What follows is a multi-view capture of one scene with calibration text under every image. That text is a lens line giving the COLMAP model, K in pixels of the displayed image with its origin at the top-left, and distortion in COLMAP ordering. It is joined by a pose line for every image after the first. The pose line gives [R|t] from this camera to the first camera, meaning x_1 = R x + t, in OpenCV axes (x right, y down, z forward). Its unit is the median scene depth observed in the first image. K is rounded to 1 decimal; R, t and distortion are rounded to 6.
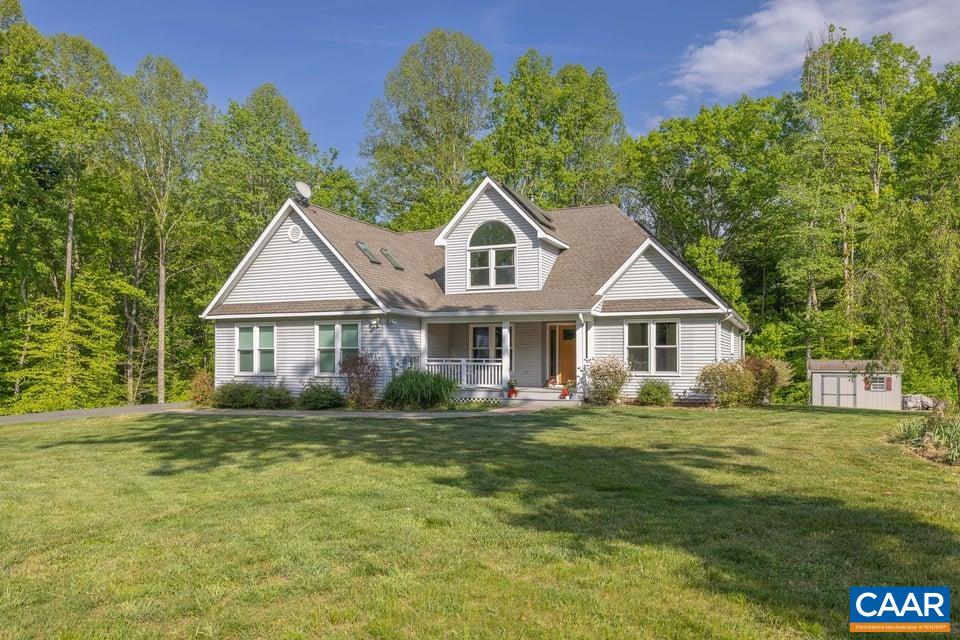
lens RADIAL K [[663.3, 0, 478.6], [0, 663.3, 353.3], [0, 0, 1]] dist [-0.000885, -0.000110]
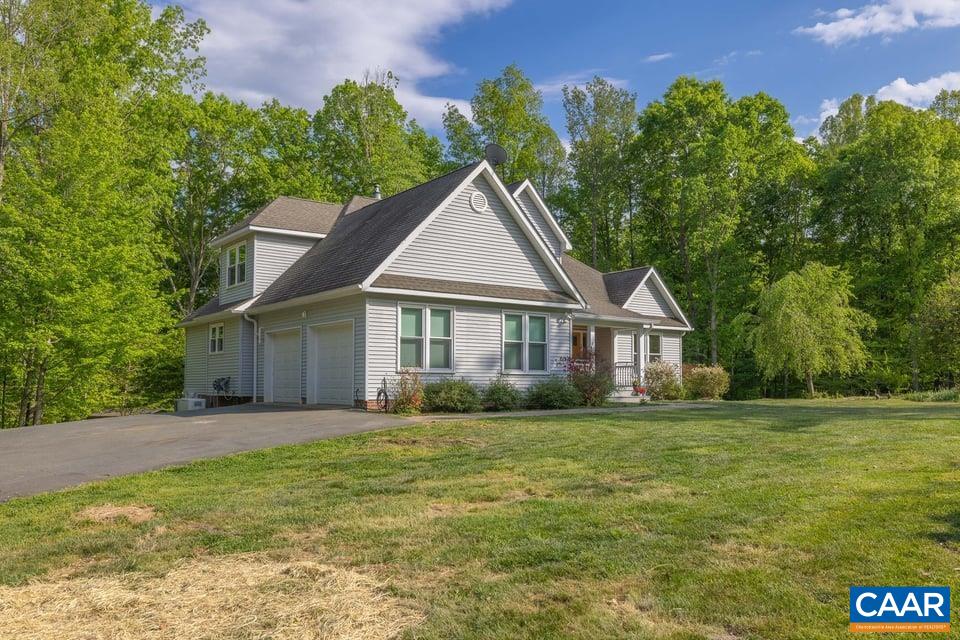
lens RADIAL K [[788.2, 0, 481.4], [0, 788.2, 339.2], [0, 0, 1]] dist [0.007344, 0.003967]
pose [[0.499697, 0.053869, 0.864524, -1.124438], [-0.007261, 0.998290, -0.058007, 0.048749], [-0.866170, 0.022709, 0.499234, 0.507912]]
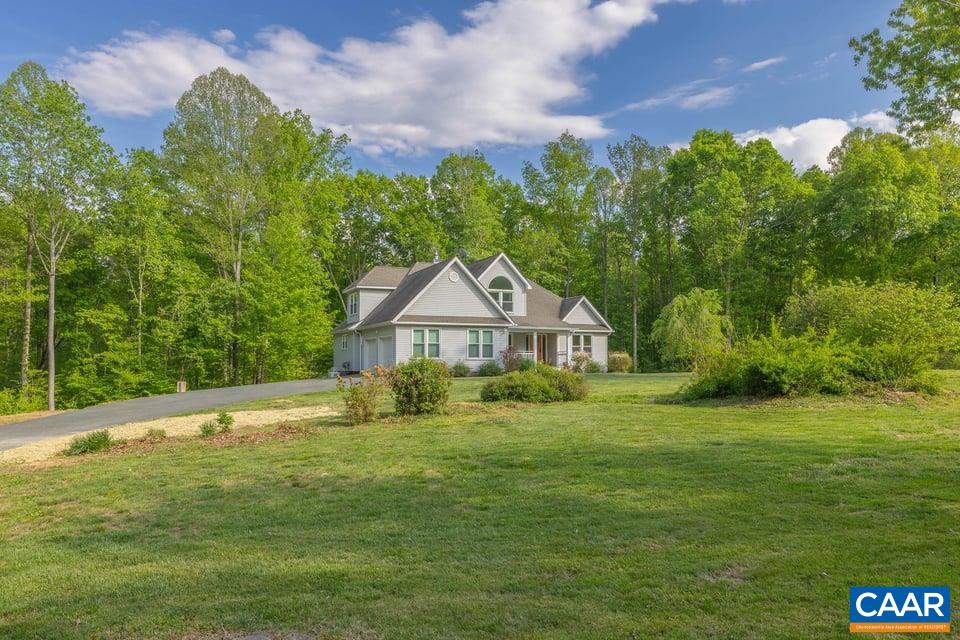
lens RADIAL K [[699.9, 0, 457.8], [0, 699.9, 321.2], [0, 0, 1]] dist [0.000314, 0.000276]
pose [[0.688001, 0.046165, 0.724240, -1.589768], [-0.003499, 0.998174, -0.060302, 0.045033], [-0.725701, 0.038953, 0.686907, -0.257143]]
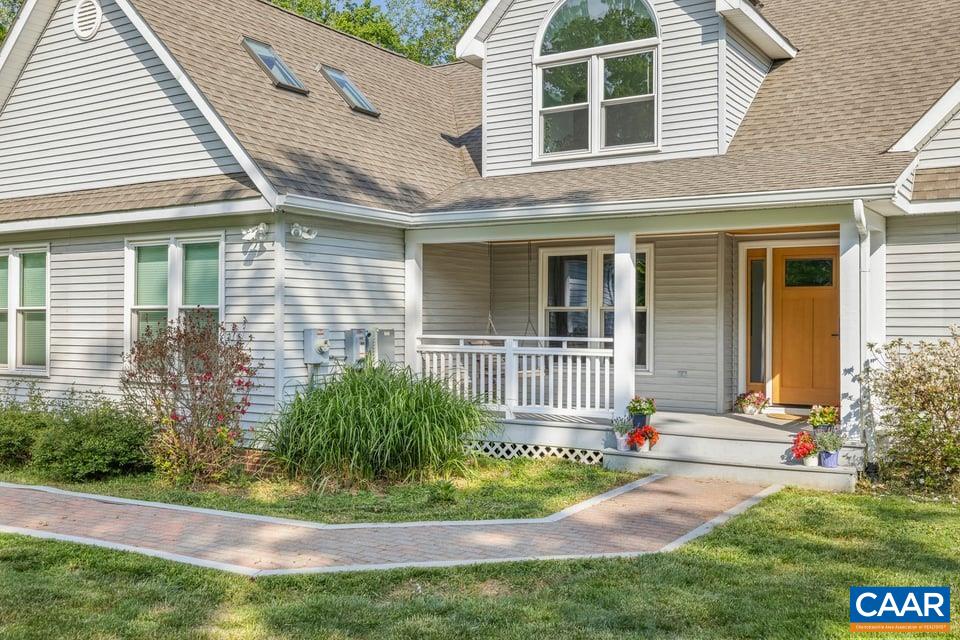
lens RADIAL K [[921.1, 0, 480.0], [0, 921.1, 320.0], [0, 0, 1]] dist [0.002265, 0.004417]
pose [[0.988896, 0.004073, -0.148555, 0.037238], [-0.003508, 0.999986, 0.004067, -0.003309], [0.148569, -0.003500, 0.988896, 0.491814]]
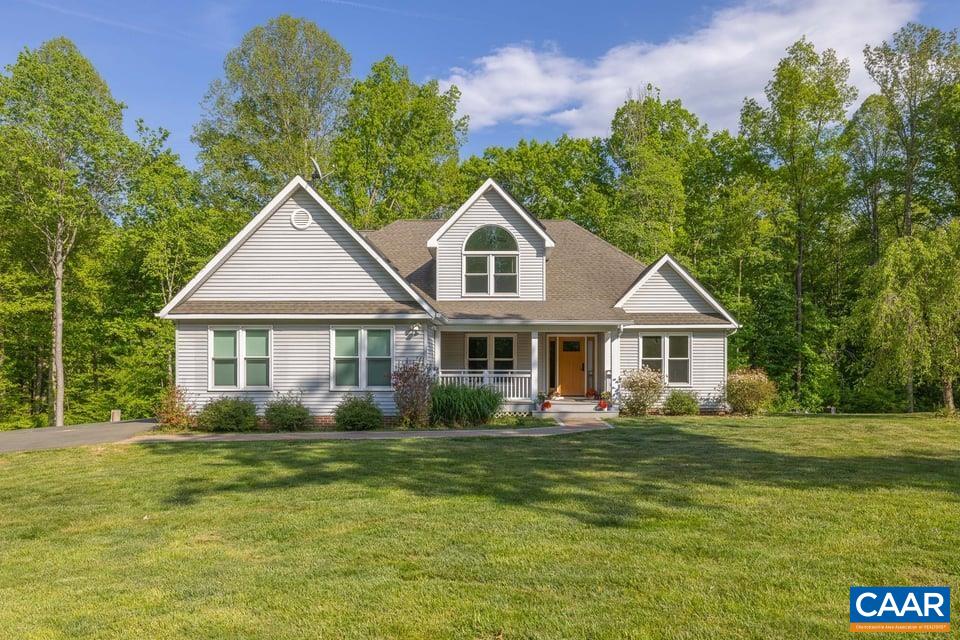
lens RADIAL K [[638.8, 0, 481.1], [0, 638.8, 372.2], [0, 0, 1]] dist [-0.001637, -0.000770]
pose [[0.922757, 0.000582, 0.385381, -0.377544], [-0.003456, 0.999971, 0.006765, 0.004936], [-0.385366, -0.007574, 0.922733, 0.175334]]
